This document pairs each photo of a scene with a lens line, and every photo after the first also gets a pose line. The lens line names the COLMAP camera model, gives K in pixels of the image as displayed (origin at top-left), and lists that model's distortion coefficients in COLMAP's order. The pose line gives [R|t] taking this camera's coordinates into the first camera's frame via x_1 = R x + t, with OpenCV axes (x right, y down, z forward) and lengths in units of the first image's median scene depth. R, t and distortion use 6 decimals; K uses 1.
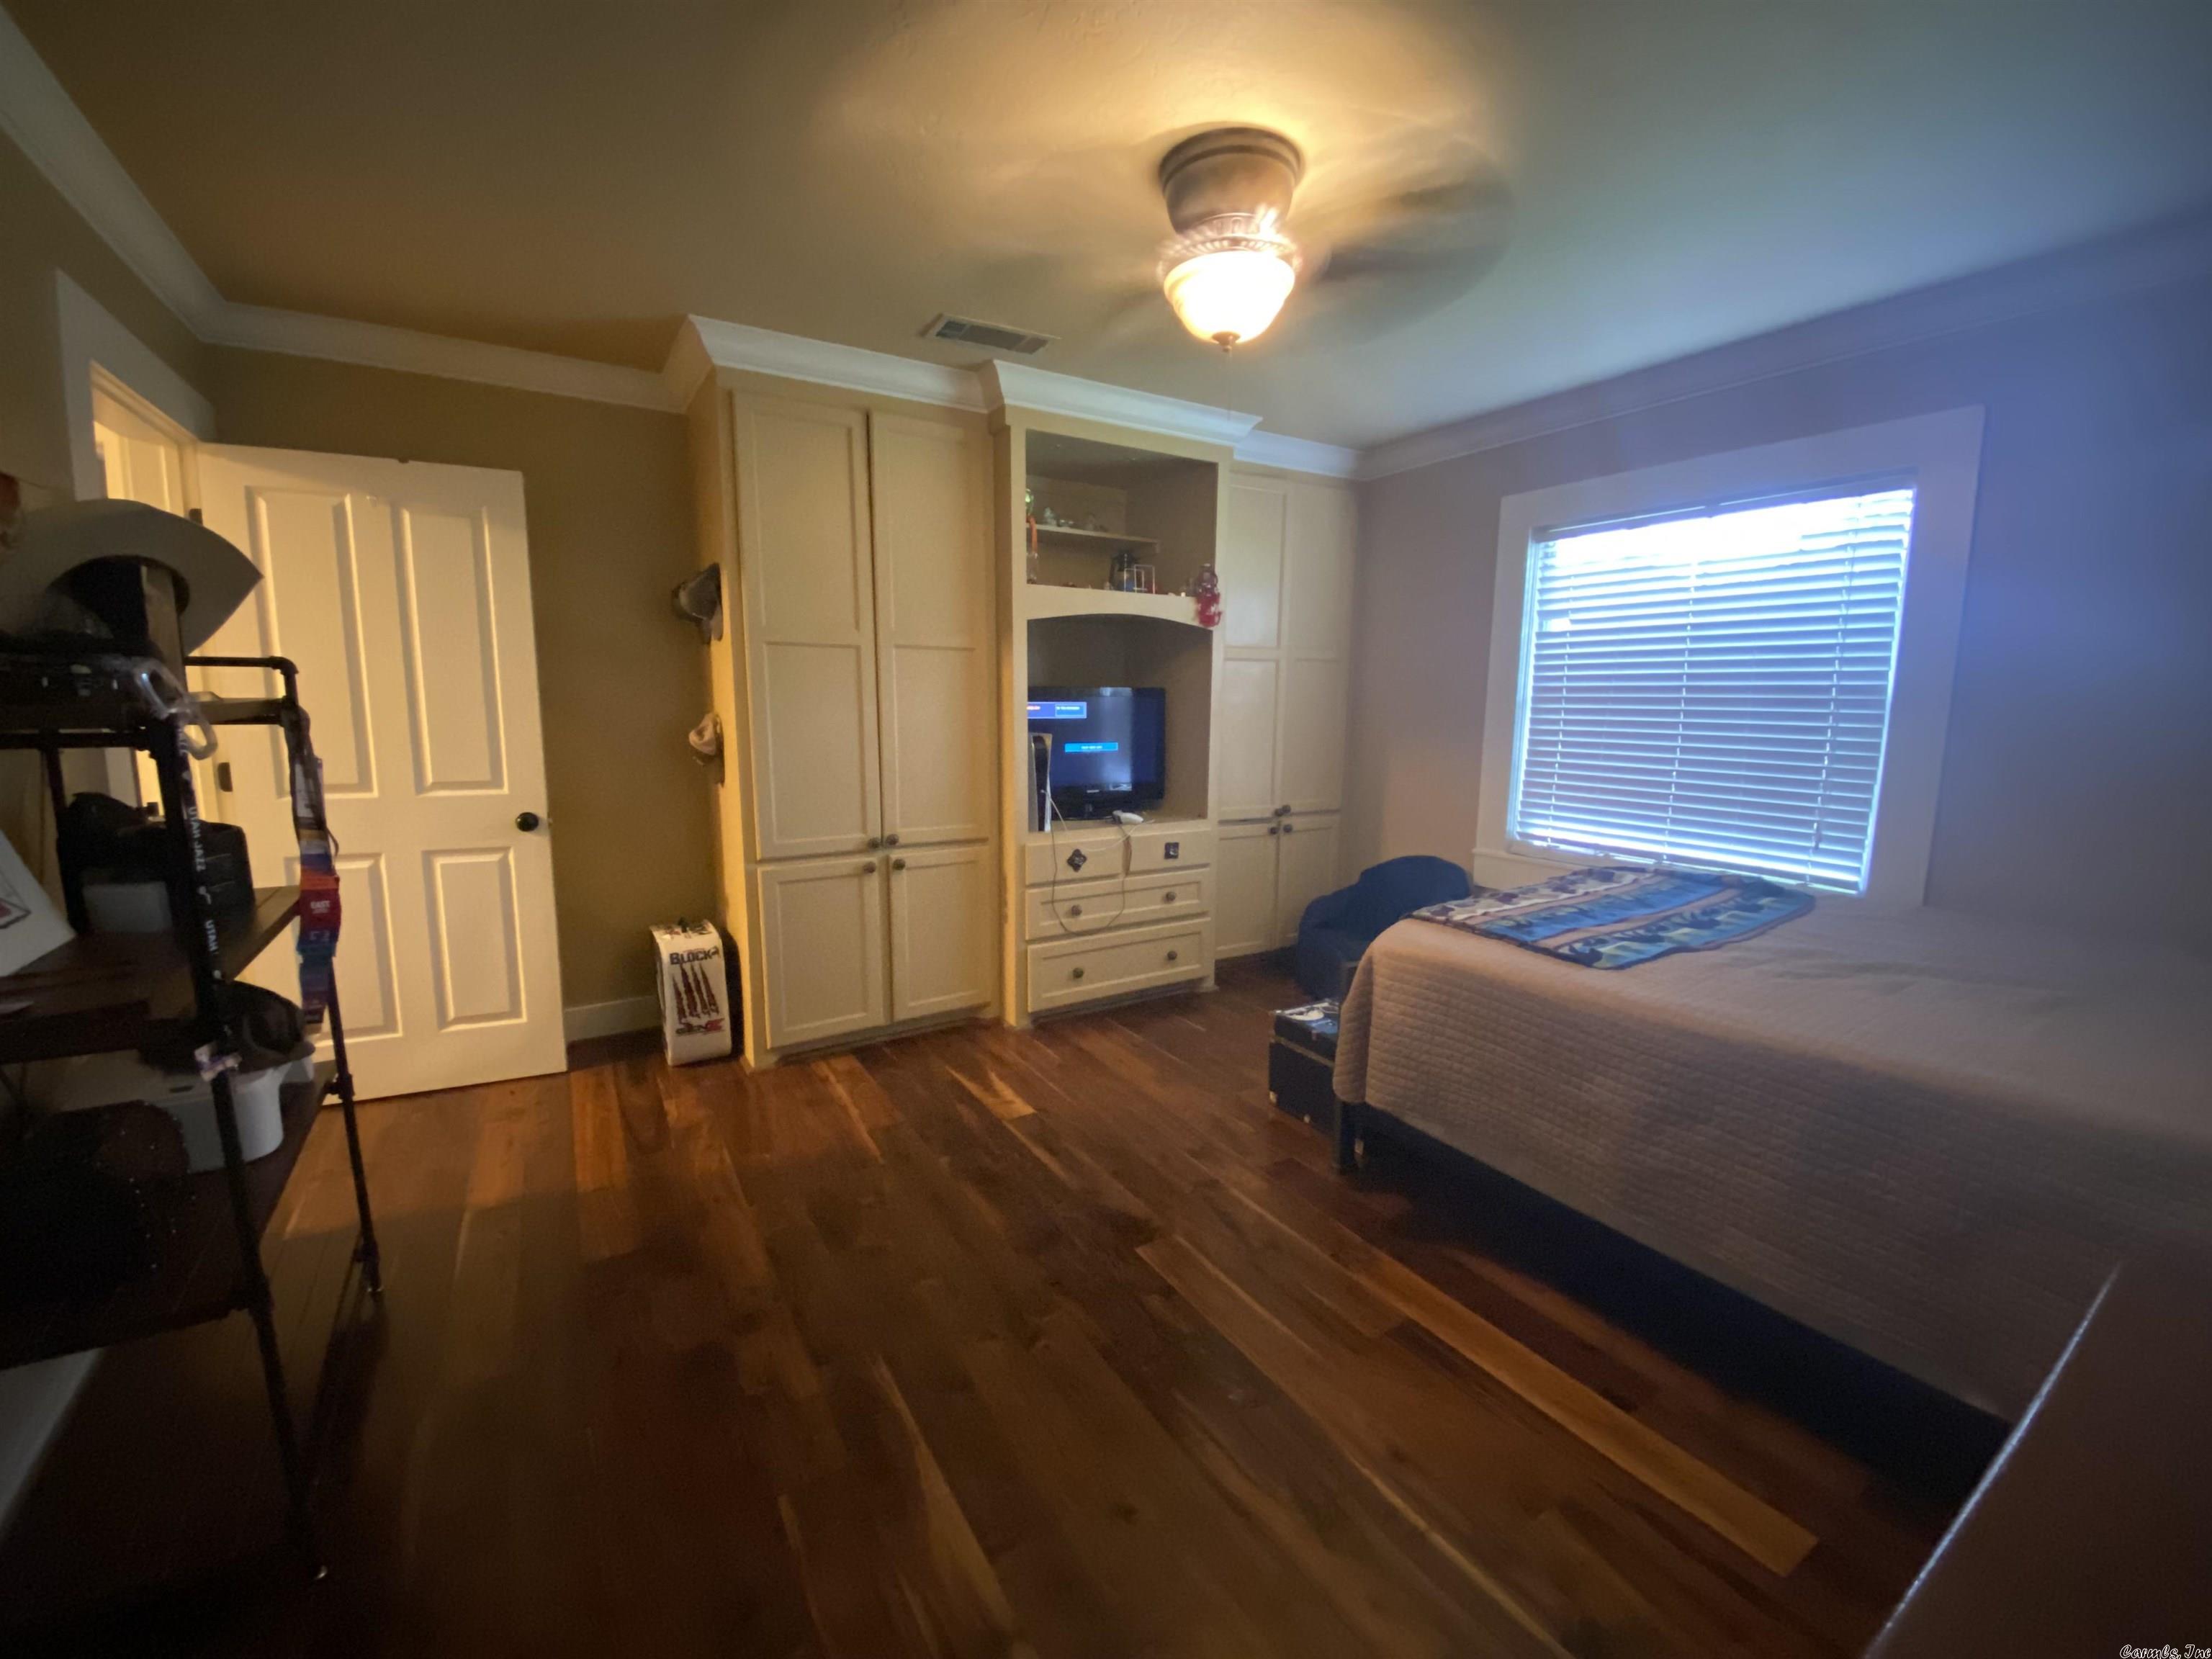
lens RADIAL K [[896.9, 0, 1106.0], [0, 896.9, 829.5], [0, 0, 1]] dist [0.000322, 0.000002]
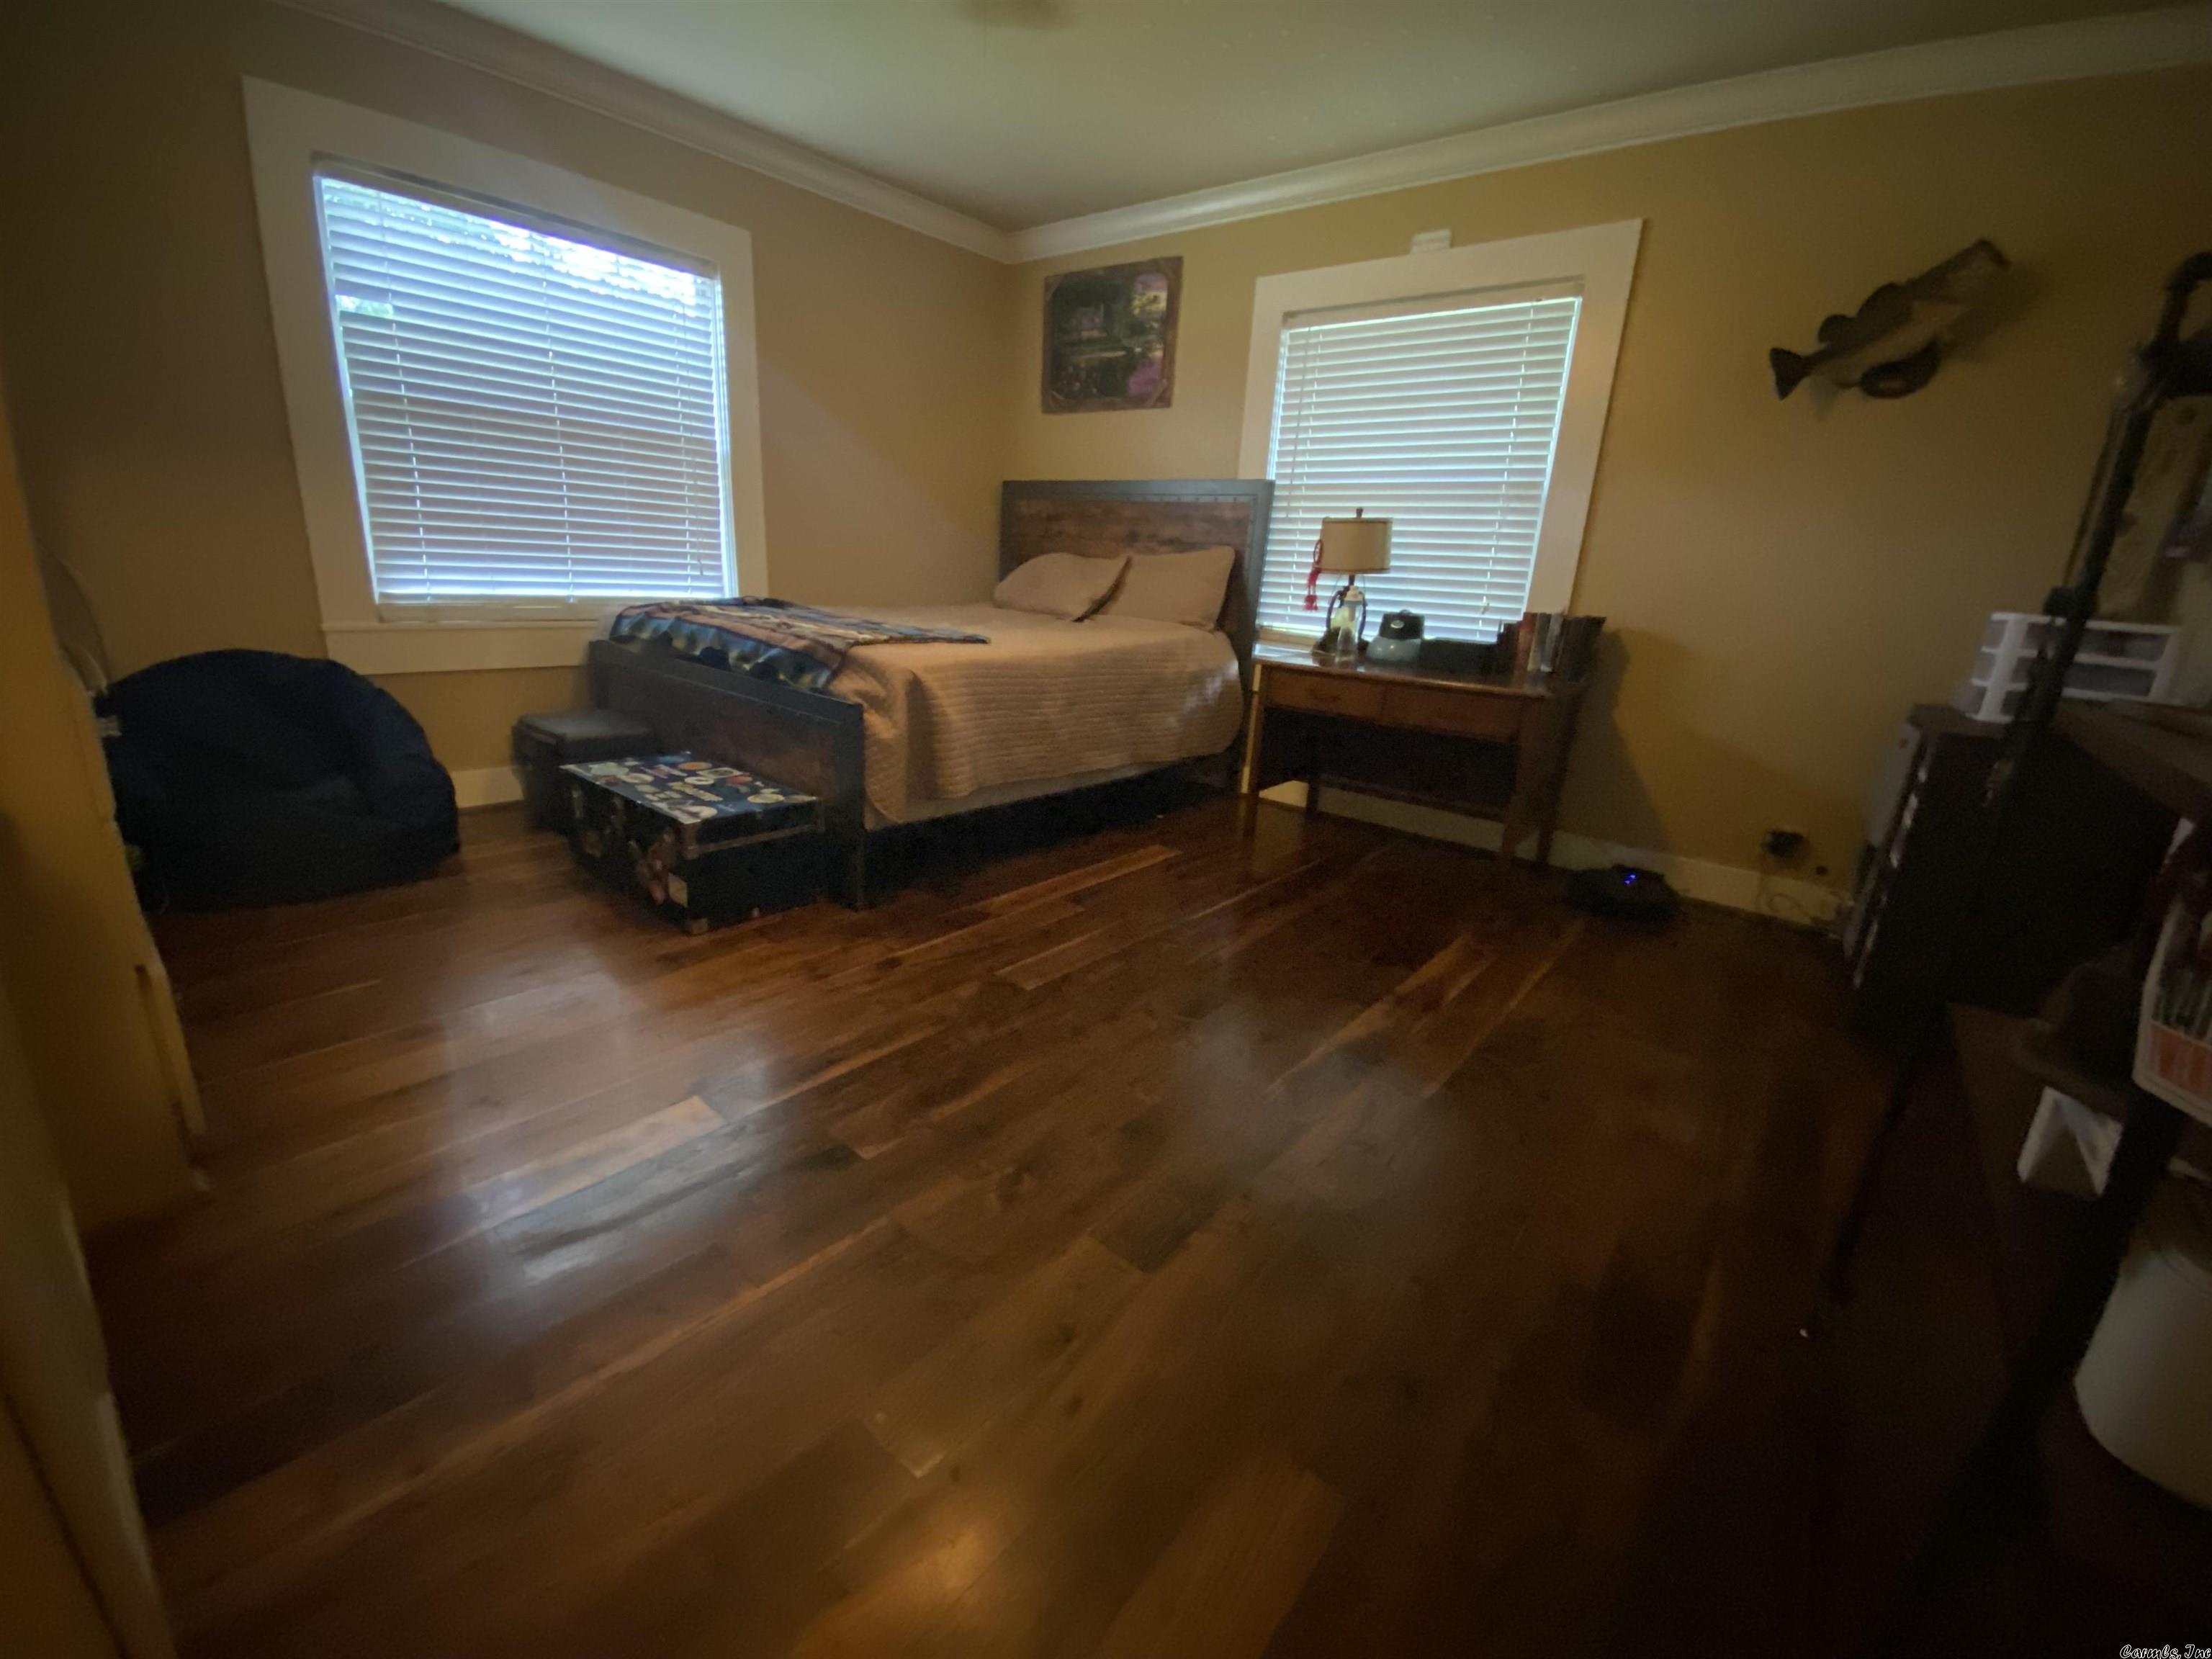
lens RADIAL K [[905.9, 0, 1106.0], [0, 905.9, 829.5], [0, 0, 1]] dist [-0.014298, -0.000148]
pose [[-0.318503, -0.300403, 0.899063, -0.662422], [0.069255, 0.938548, 0.338130, -0.031966], [-0.945389, 0.169960, -0.278125, 0.907282]]
